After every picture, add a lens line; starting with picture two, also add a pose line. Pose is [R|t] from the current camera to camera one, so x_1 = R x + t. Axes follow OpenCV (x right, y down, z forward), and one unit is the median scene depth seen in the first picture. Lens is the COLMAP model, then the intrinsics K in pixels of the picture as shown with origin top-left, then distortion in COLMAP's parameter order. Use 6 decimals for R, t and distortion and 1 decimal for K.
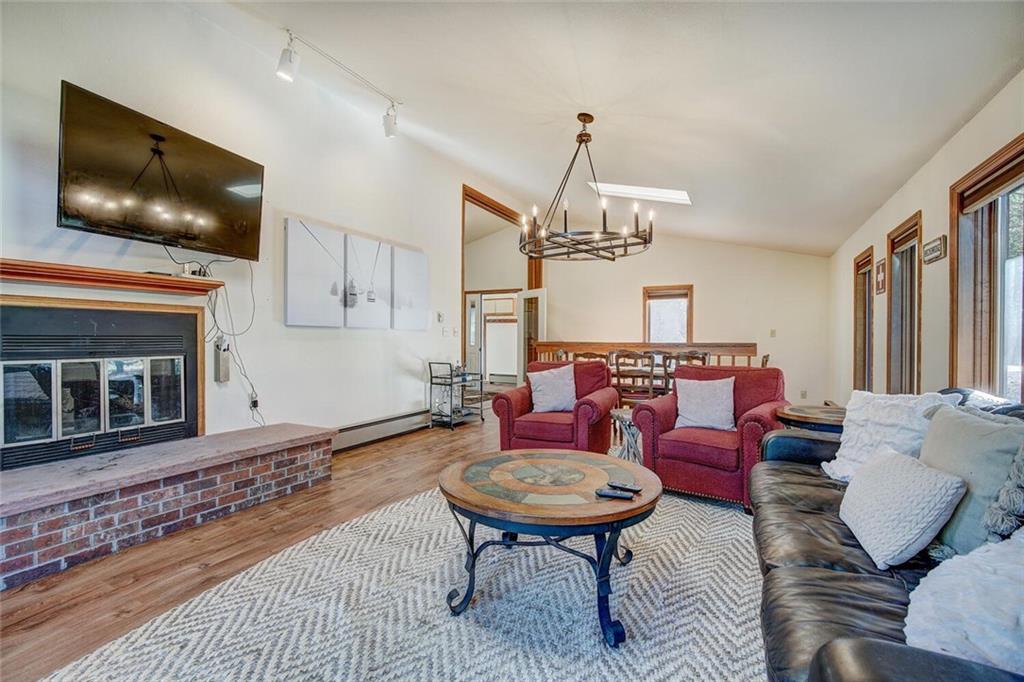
lens RADIAL K [[468.3, 0, 512.0], [0, 468.3, 341.0], [0, 0, 1]] dist [-0.002208, -0.000177]
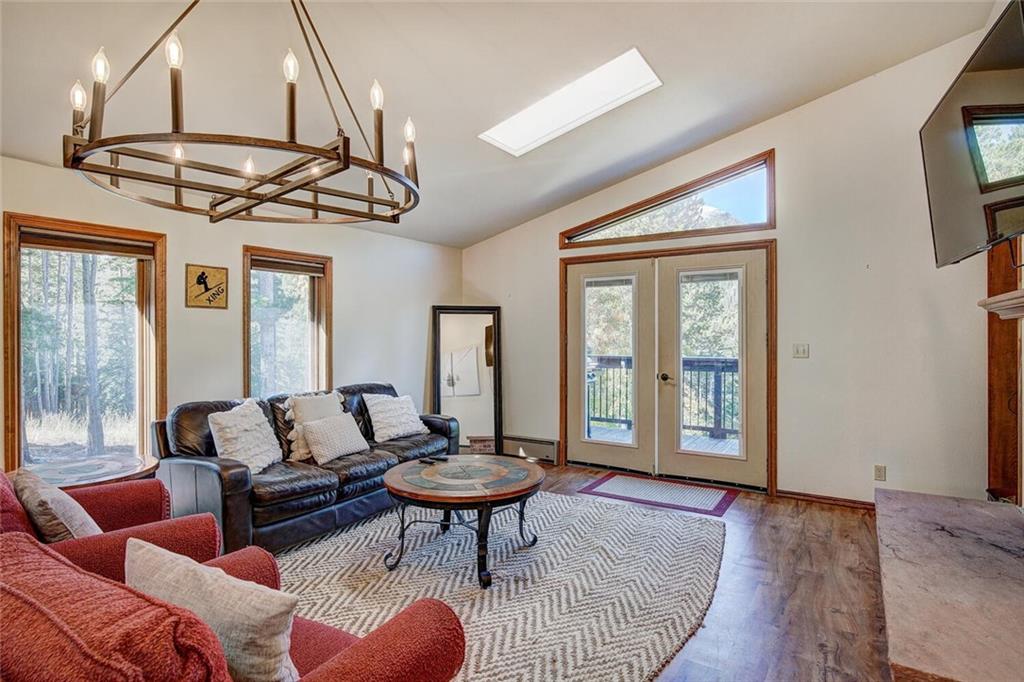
lens RADIAL K [[532.2, 0, 495.6], [0, 532.2, 339.5], [0, 0, 1]] dist [-0.001104, -0.000144]
pose [[-0.992776, 0.004974, 0.119876, -0.142364], [0.006411, 0.999912, 0.011603, -0.090101], [-0.119808, 0.012288, -0.992721, 1.818868]]
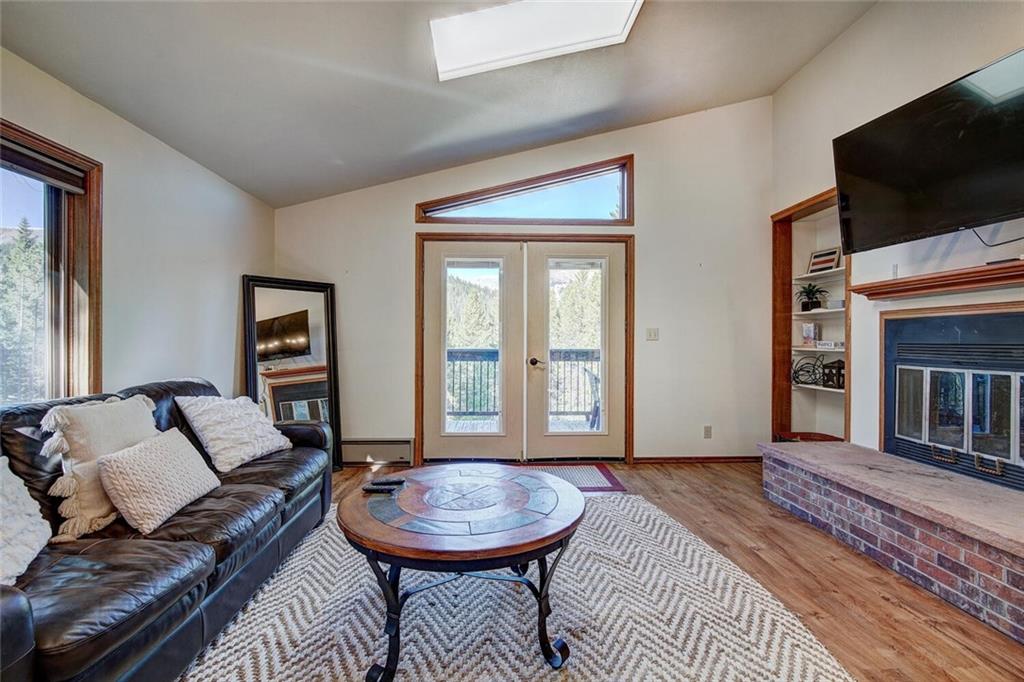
lens RADIAL K [[460.7, 0, 506.9], [0, 460.7, 342.5], [0, 0, 1]] dist [-0.000562, 0.000121]
pose [[-0.875792, 0.001835, -0.482685, 0.315557], [-0.002198, 0.999967, 0.007790, -0.019173], [0.482683, 0.007883, -0.875760, 1.317633]]
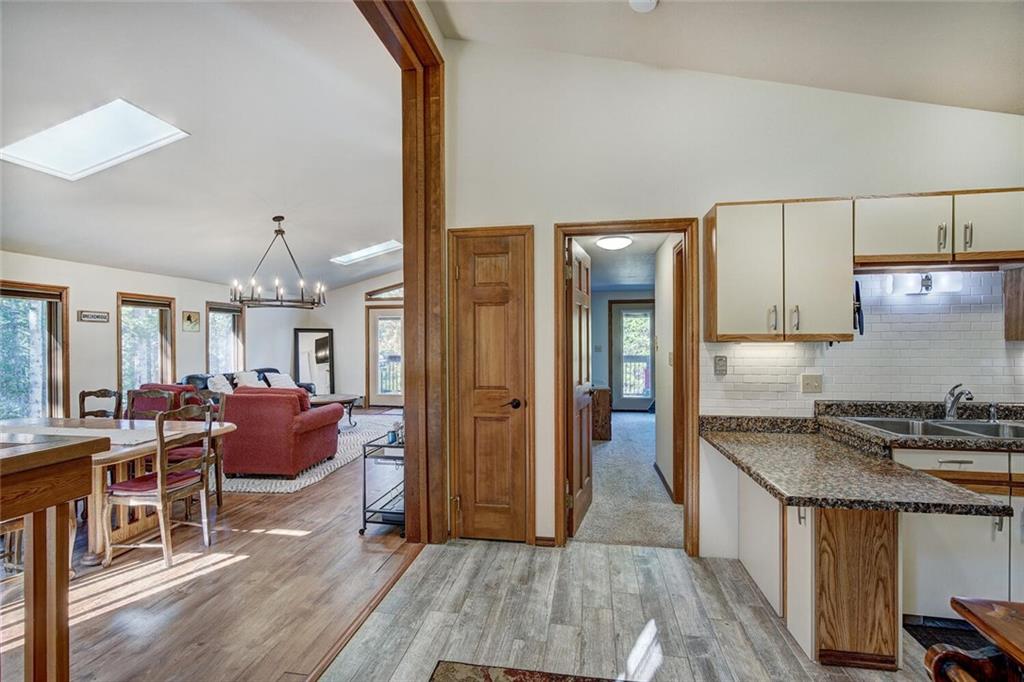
lens RADIAL K [[460.7, 0, 506.9], [0, 460.7, 342.5], [0, 0, 1]] dist [-0.000562, 0.000121]
pose [[-0.959542, 0.005683, -0.281508, -0.189080], [0.004009, 0.999971, 0.006521, -0.108394], [0.281537, 0.005129, -0.959537, 3.401631]]
